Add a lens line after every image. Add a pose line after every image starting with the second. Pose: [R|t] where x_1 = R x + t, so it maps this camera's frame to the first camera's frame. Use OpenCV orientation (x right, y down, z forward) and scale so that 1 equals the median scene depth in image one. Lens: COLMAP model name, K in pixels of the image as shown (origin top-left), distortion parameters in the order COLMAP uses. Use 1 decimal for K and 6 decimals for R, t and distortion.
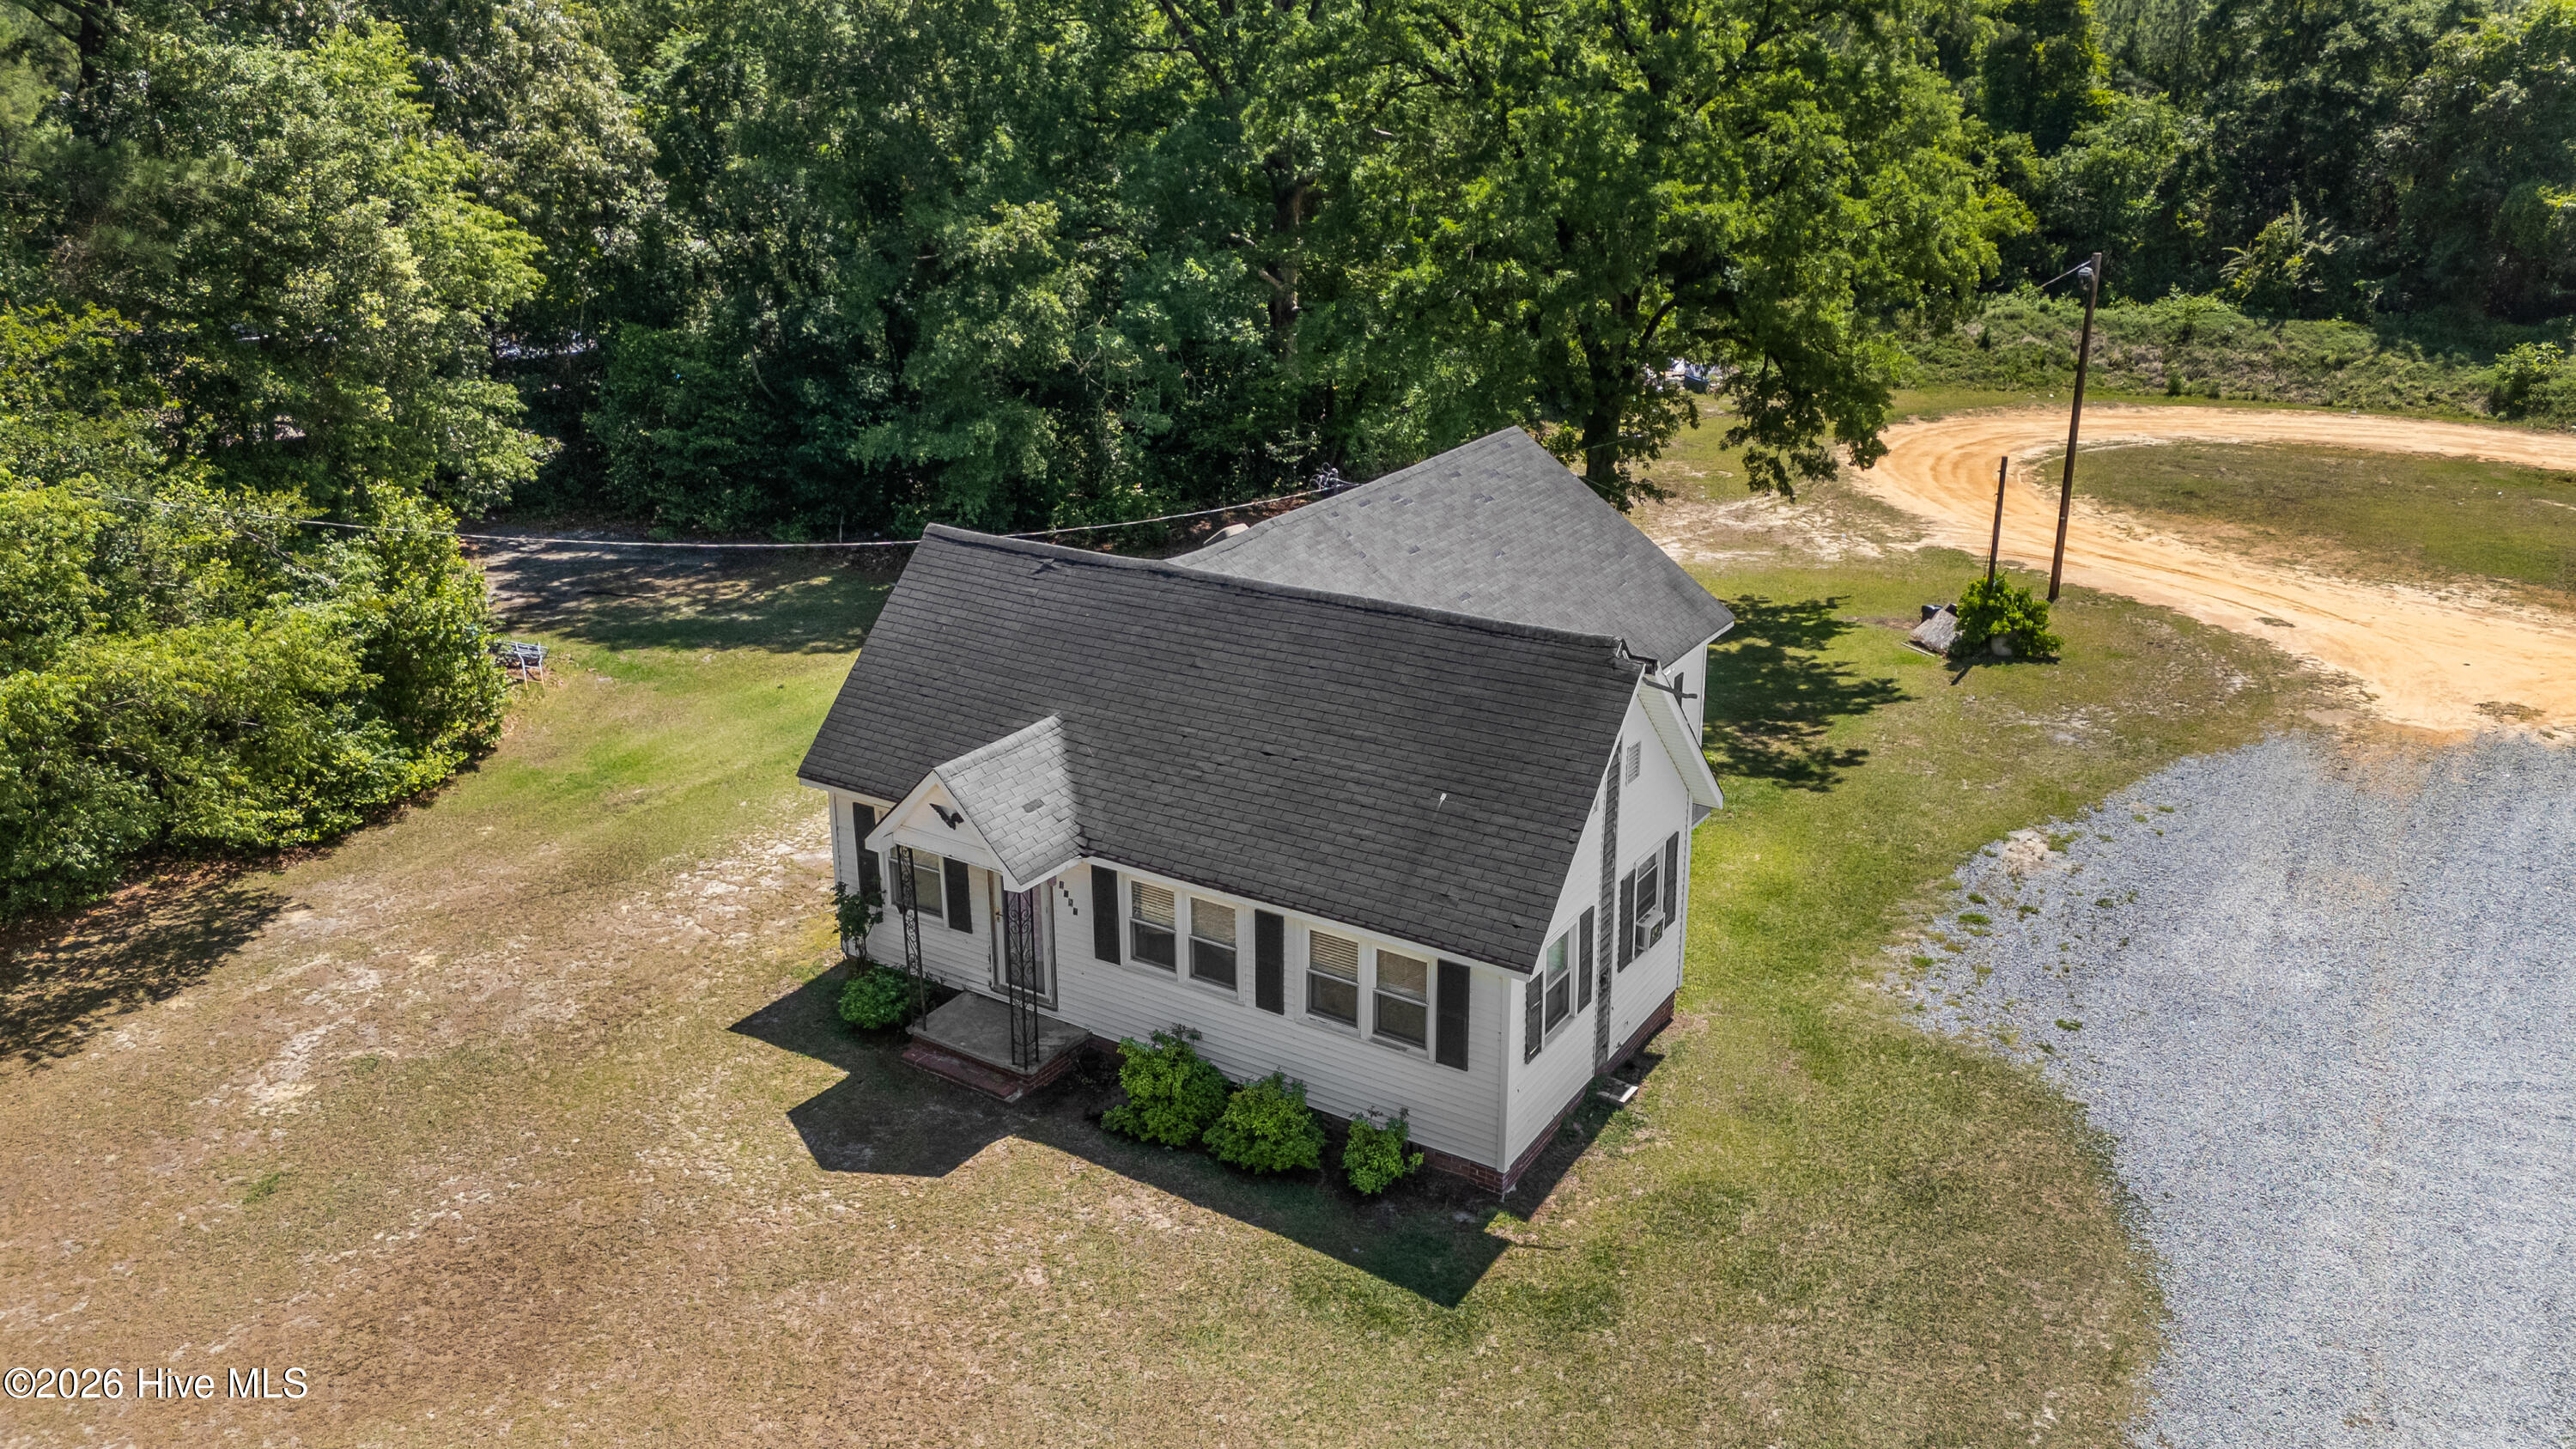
lens RADIAL K [[1892.0, 0, 1300.8], [0, 1892.0, 719.2], [0, 0, 1]] dist [0.088364, -0.078644]
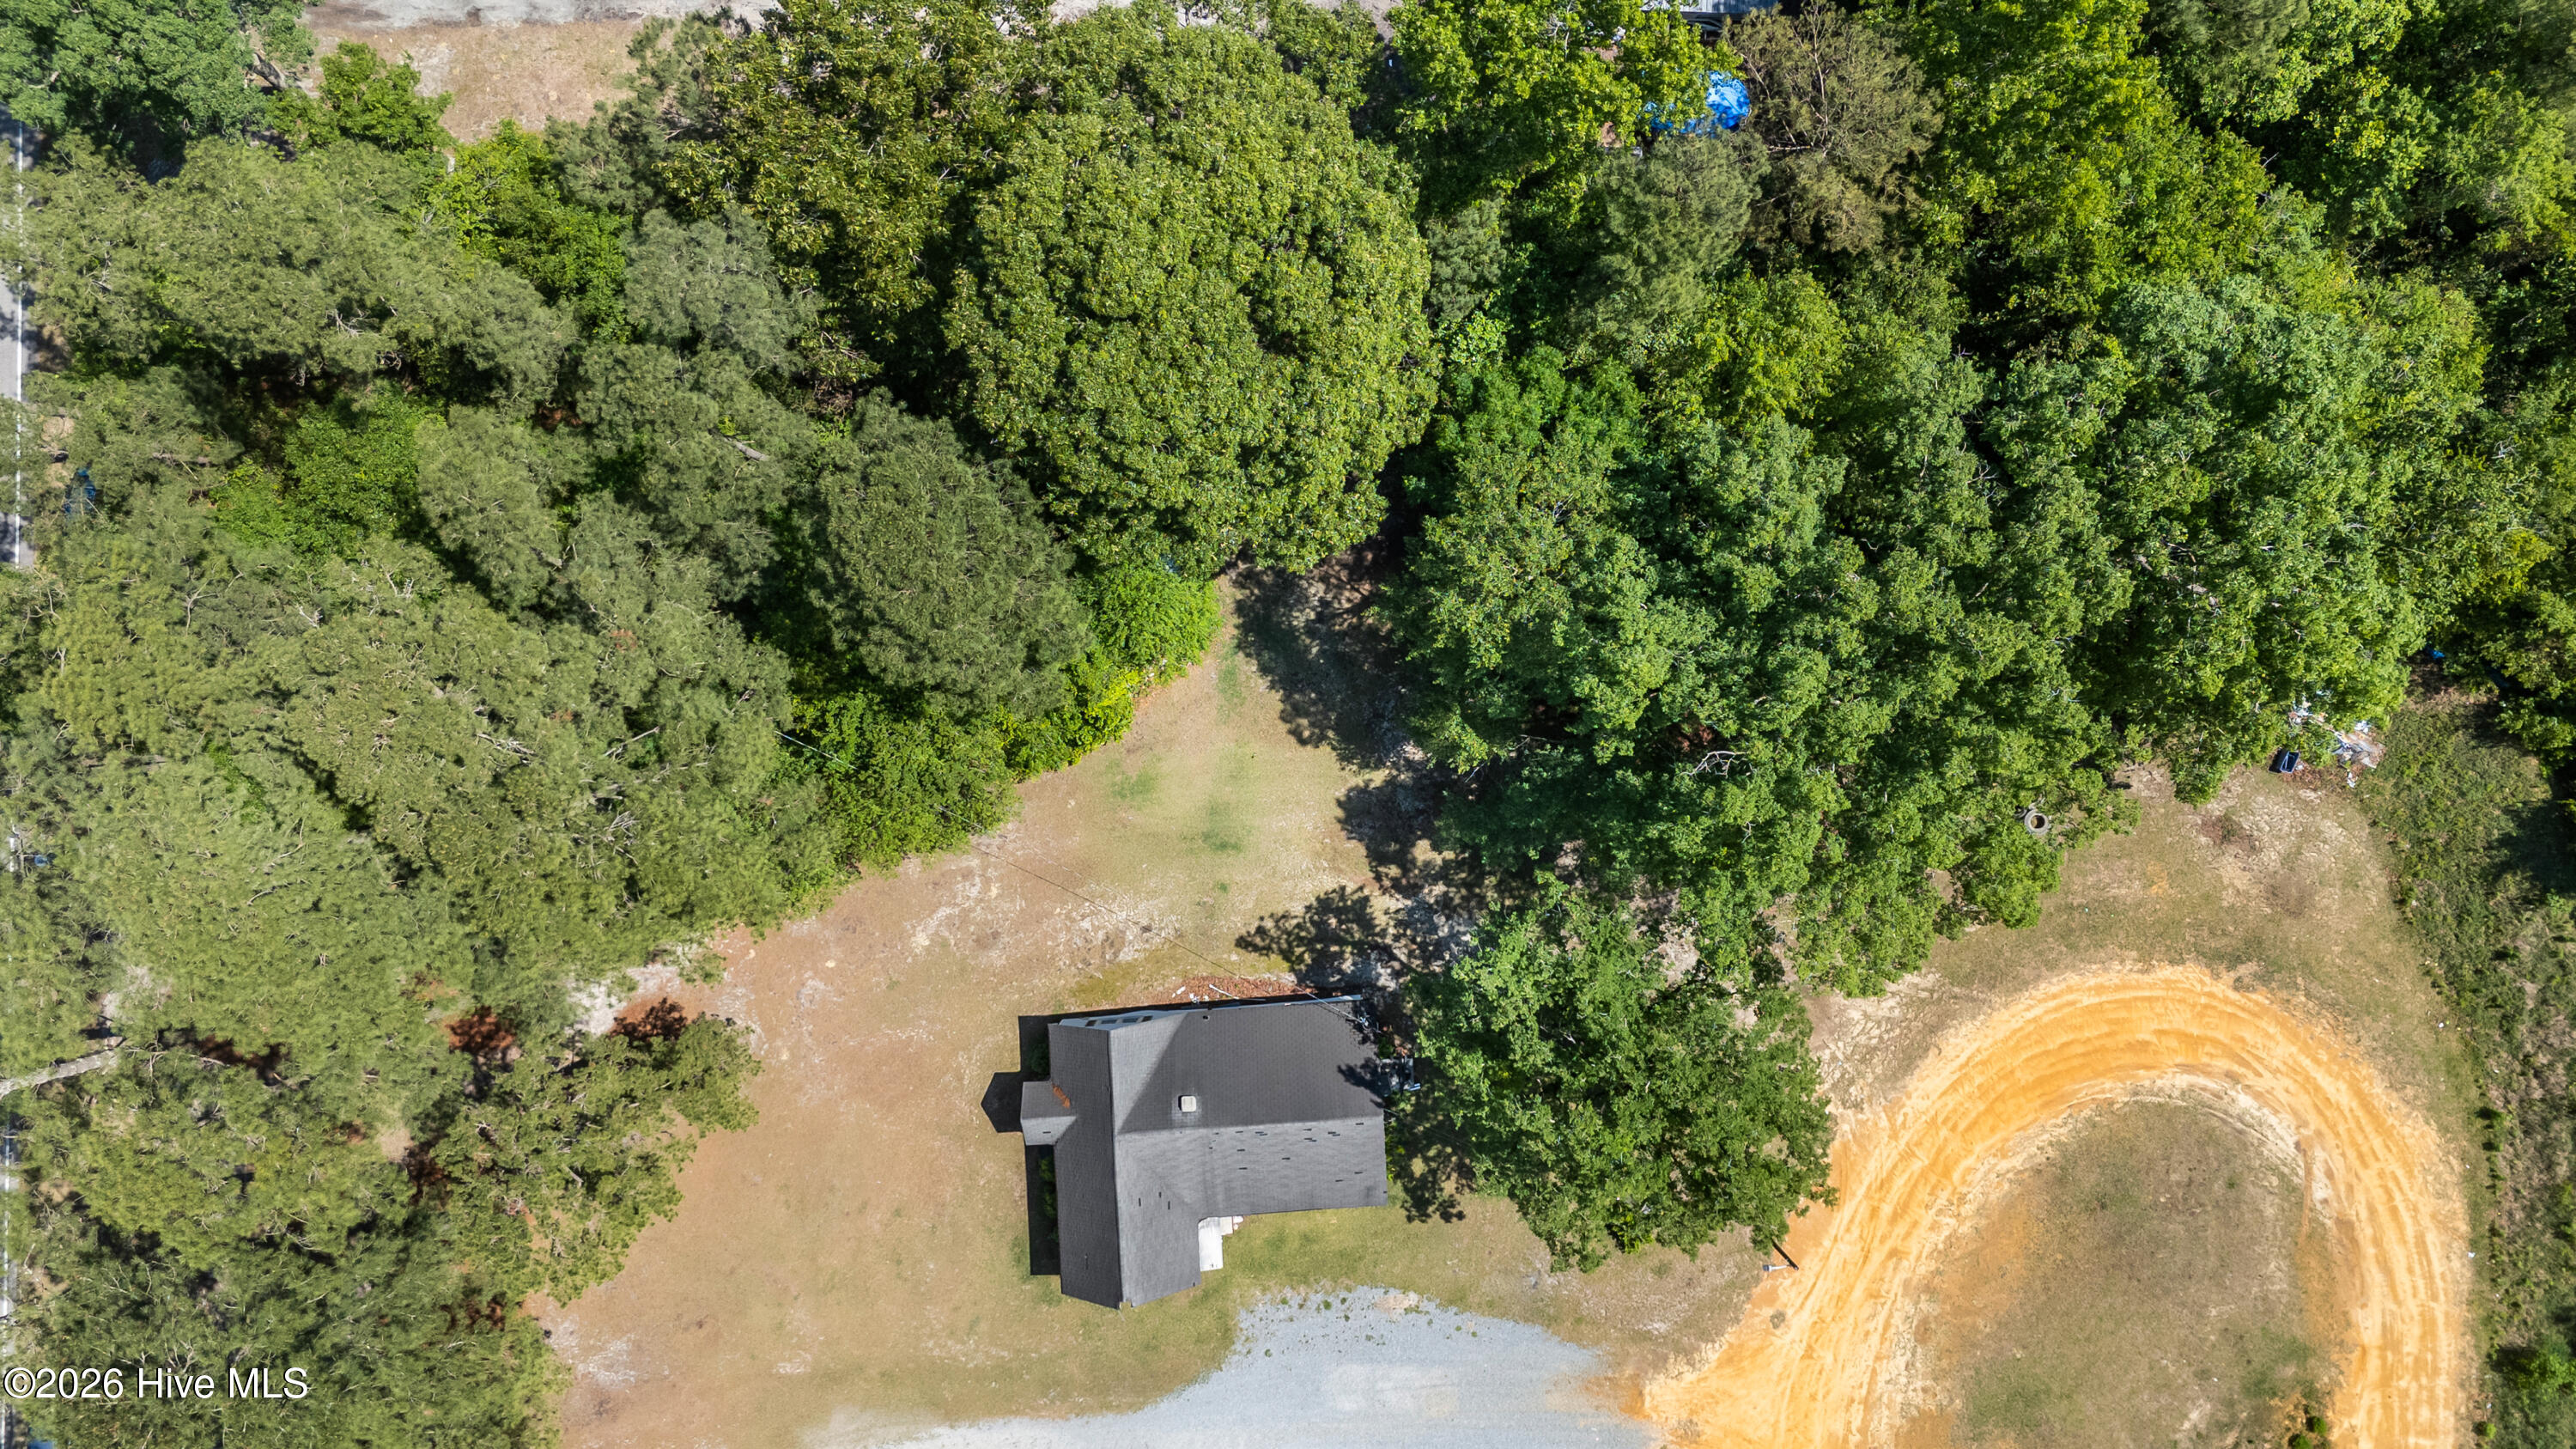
lens RADIAL K [[1898.6, 0, 1294.9], [0, 1898.6, 714.9], [0, 0, 1]] dist [0.068573, -0.062793]
pose [[0.588468, 0.808472, 0.008895, -0.390530], [-0.269571, 0.185819, 0.944882, -2.590634], [0.762258, -0.558431, 0.327289, 0.494469]]
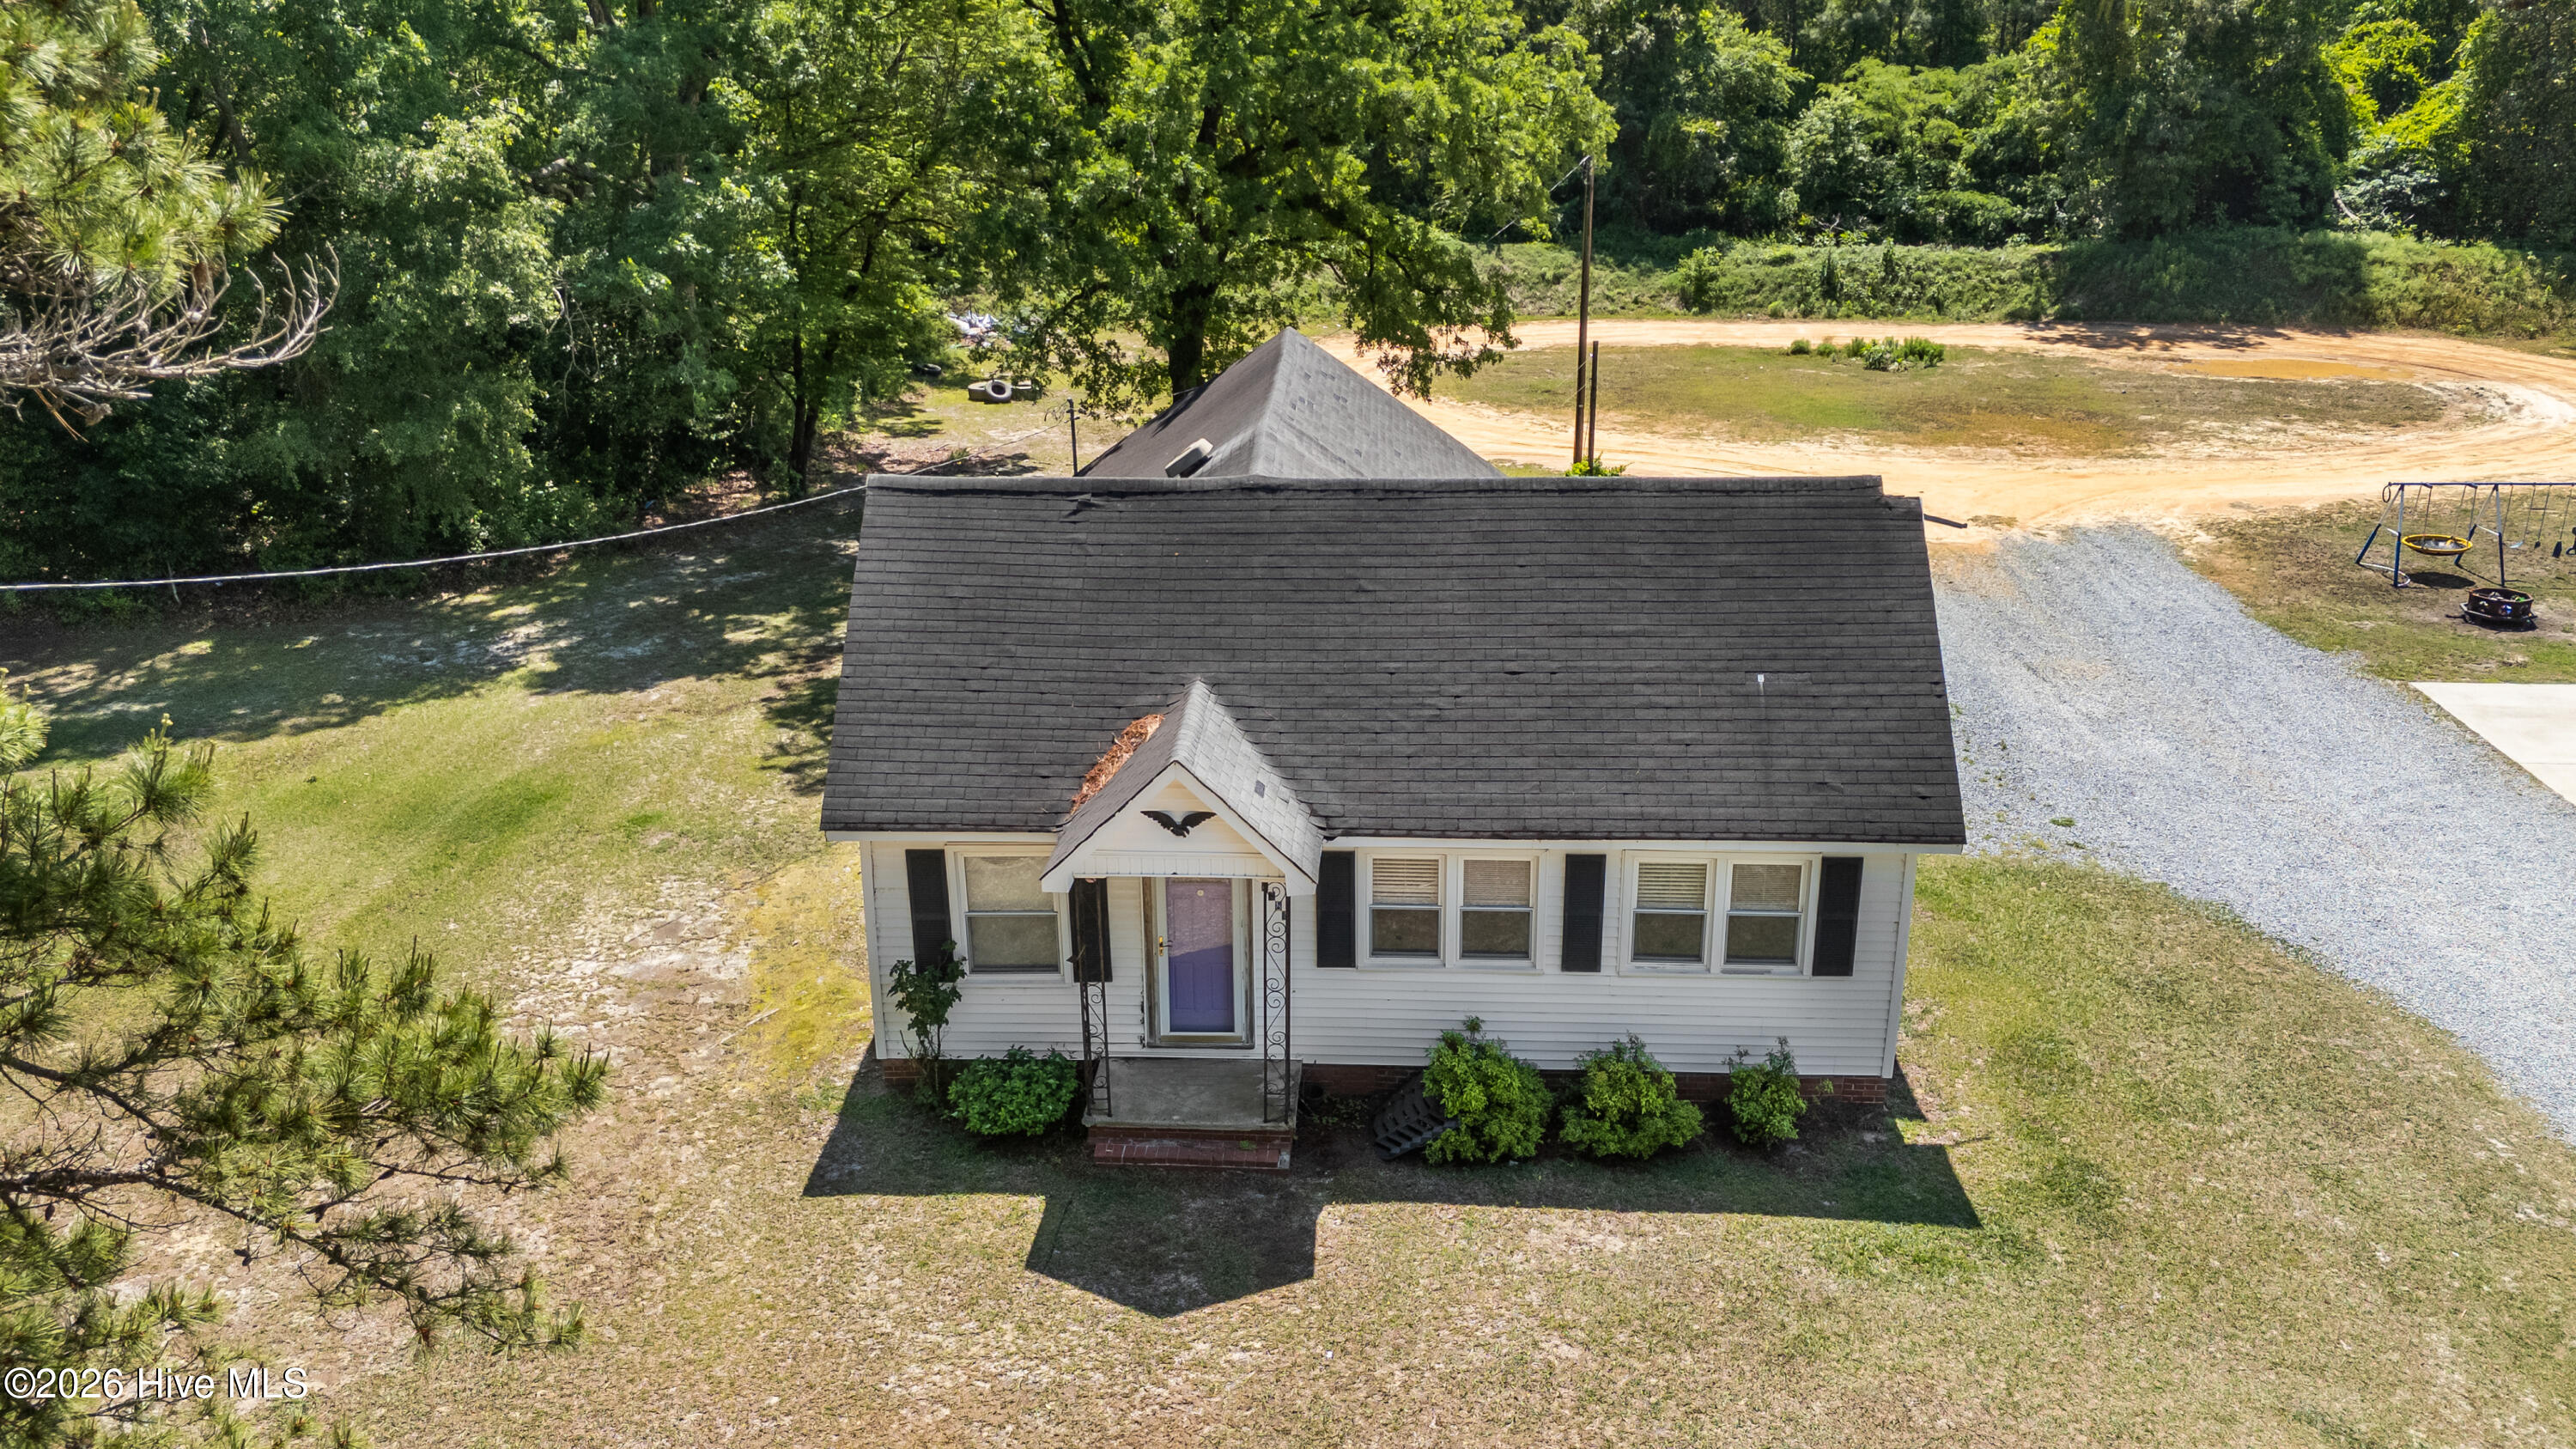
lens RADIAL K [[1892.0, 0, 1300.8], [0, 1892.0, 719.2], [0, 0, 1]] dist [0.088364, -0.078644]
pose [[0.863608, -0.170049, 0.474621, -0.376910], [0.169426, 0.984540, 0.044462, -0.011133], [-0.474843, 0.042015, 0.879067, 0.233813]]
